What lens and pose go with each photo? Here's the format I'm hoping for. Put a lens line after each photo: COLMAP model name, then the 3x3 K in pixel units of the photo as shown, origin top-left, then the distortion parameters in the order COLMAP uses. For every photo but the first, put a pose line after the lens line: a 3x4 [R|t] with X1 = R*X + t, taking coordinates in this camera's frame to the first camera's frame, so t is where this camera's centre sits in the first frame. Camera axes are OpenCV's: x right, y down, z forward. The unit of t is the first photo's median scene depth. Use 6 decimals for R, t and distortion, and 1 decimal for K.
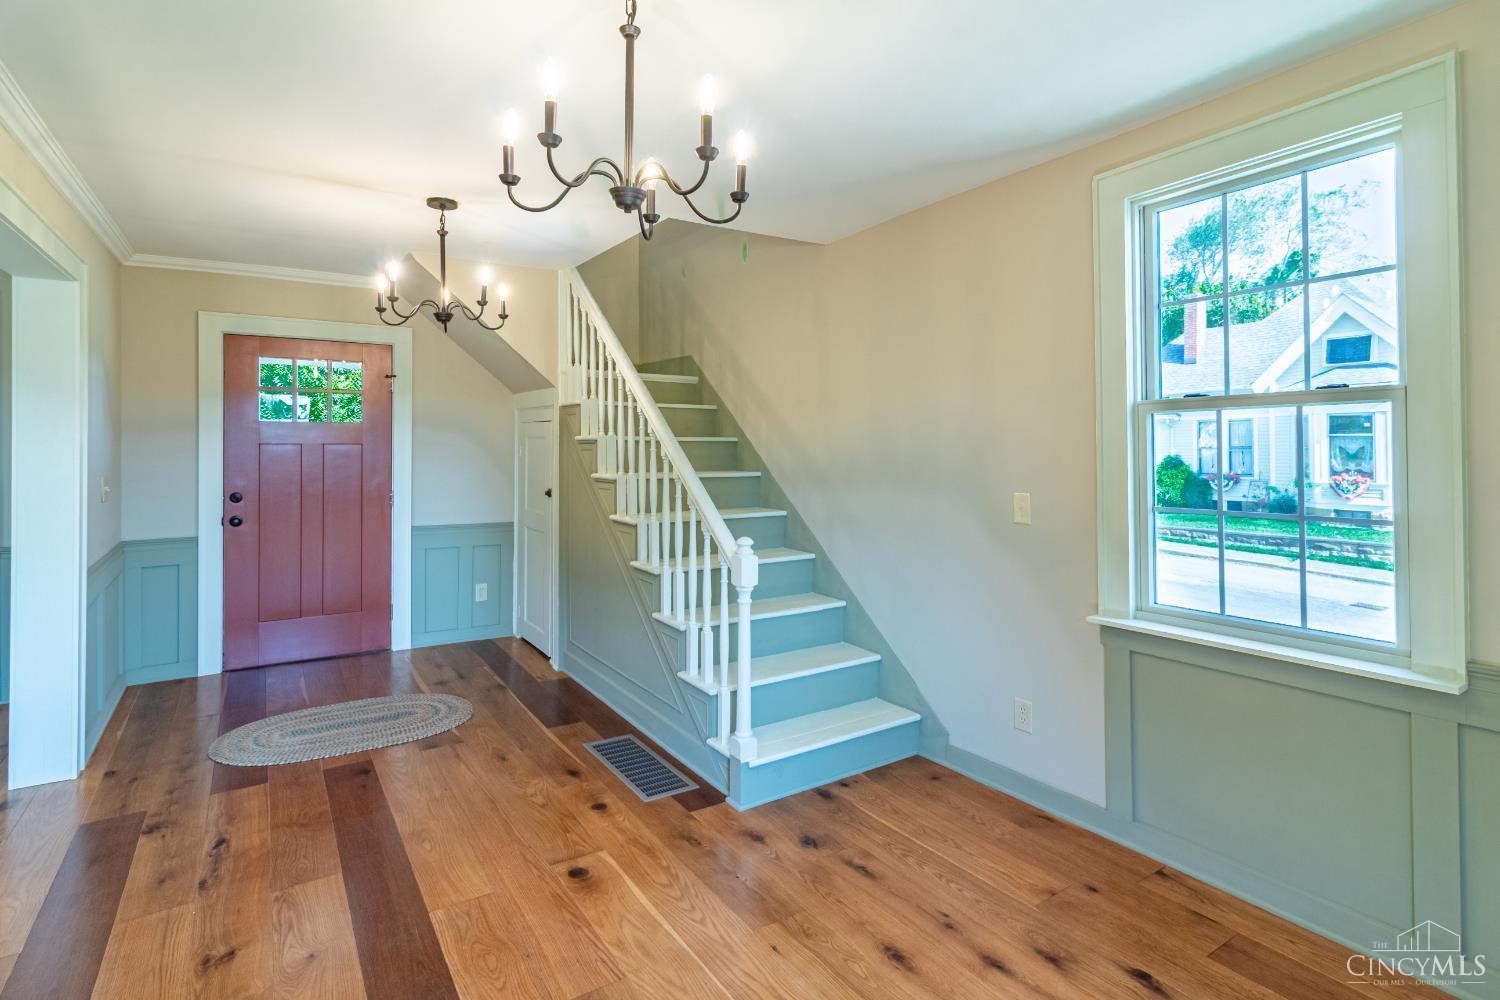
lens RADIAL K [[711.8, 0, 748.5], [0, 711.8, 506.0], [0, 0, 1]] dist [0.000253, 0.002600]
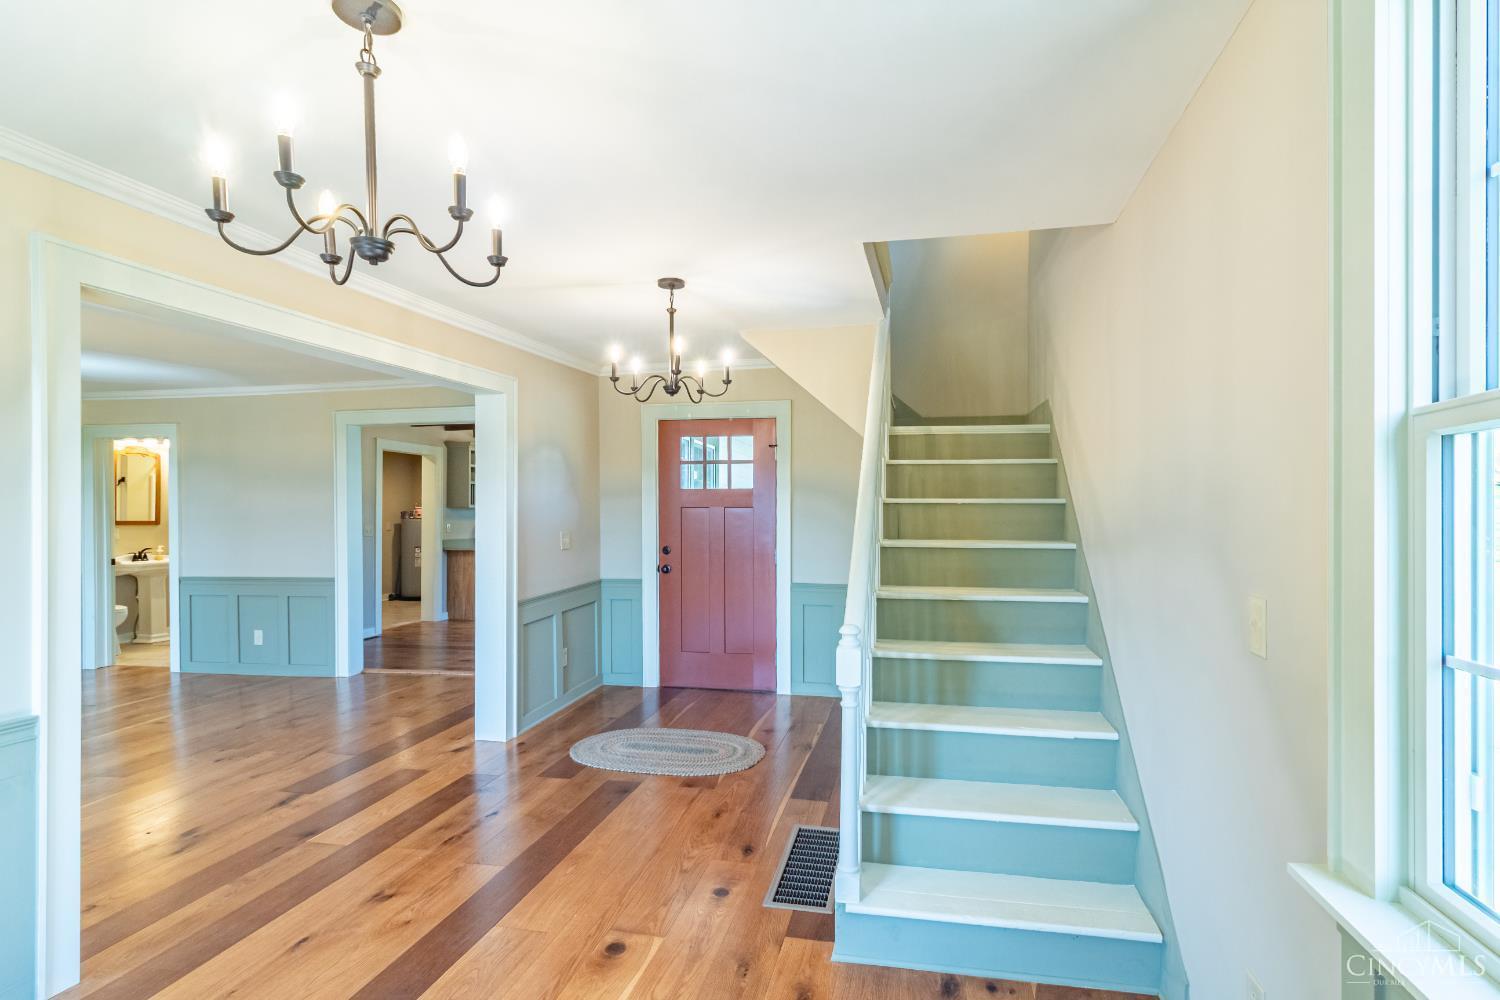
lens RADIAL K [[711.8, 0, 805.9], [0, 711.8, 517.7], [0, 0, 1]] dist [0.000253, 0.002600]
pose [[0.739875, 0.003976, -0.672732, 0.455735], [-0.051998, 0.997329, -0.051293, -0.025634], [0.670732, 0.072931, 0.738106, 0.313033]]
